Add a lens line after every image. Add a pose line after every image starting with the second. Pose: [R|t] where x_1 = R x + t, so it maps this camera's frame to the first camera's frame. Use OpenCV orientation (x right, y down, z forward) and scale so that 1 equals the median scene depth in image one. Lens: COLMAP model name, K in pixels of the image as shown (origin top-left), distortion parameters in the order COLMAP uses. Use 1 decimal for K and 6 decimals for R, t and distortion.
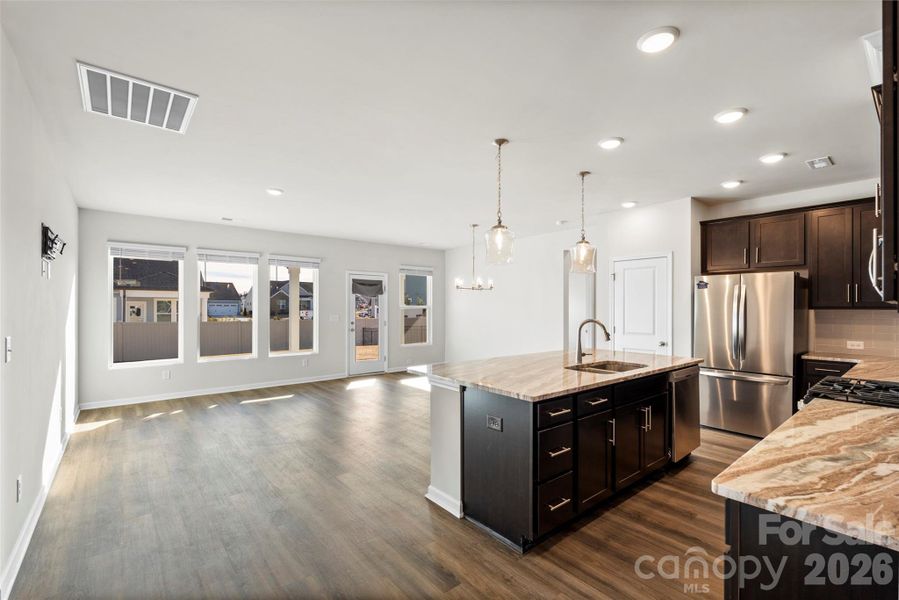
lens RADIAL K [[397.2, 0, 449.1], [0, 397.2, 304.9], [0, 0, 1]] dist [0.000192, 0.000193]
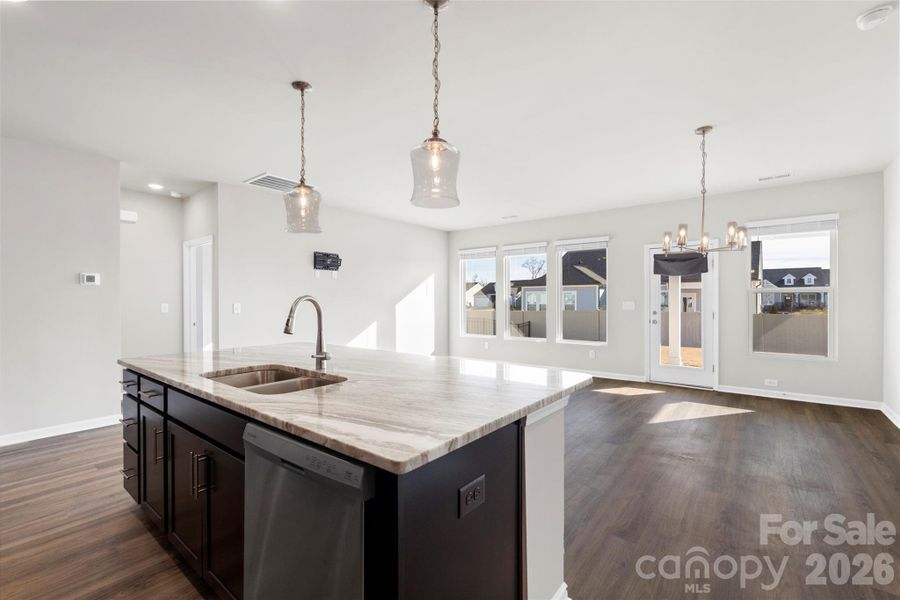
lens RADIAL K [[397.7, 0, 449.1], [0, 397.7, 301.1], [0, 0, 1]] dist [-0.002458, -0.000367]
pose [[0.204303, 0.001257, -0.978907, 0.953659], [0.007885, 0.999965, 0.002929, 0.040221], [0.978876, -0.008317, 0.204286, 1.061965]]
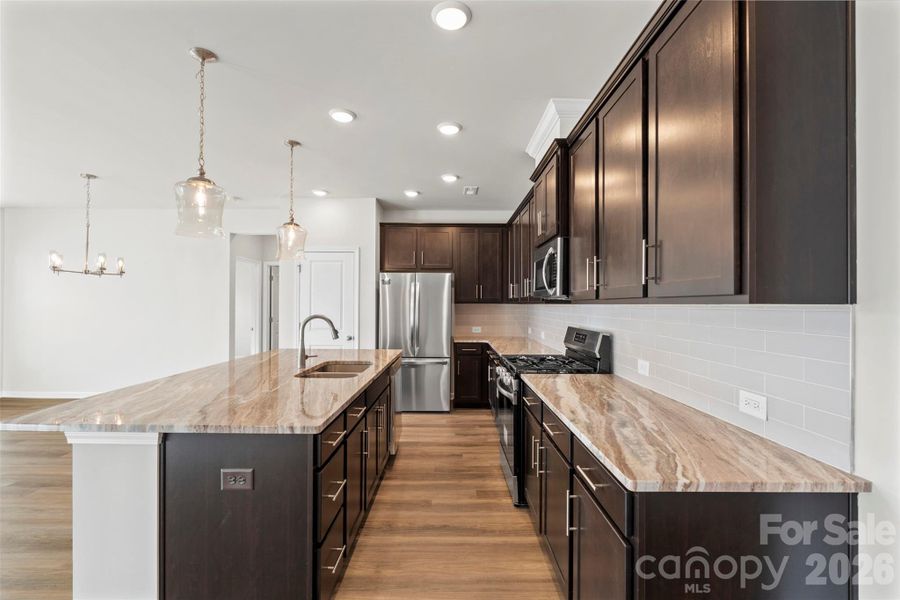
lens RADIAL K [[397.7, 0, 449.1], [0, 397.7, 301.1], [0, 0, 1]] dist [-0.002458, -0.000367]
pose [[0.638499, 0.005664, 0.769602, -0.114543], [-0.007429, 0.999972, -0.001196, 0.005654], [-0.769587, -0.004954, 0.638523, 0.232242]]
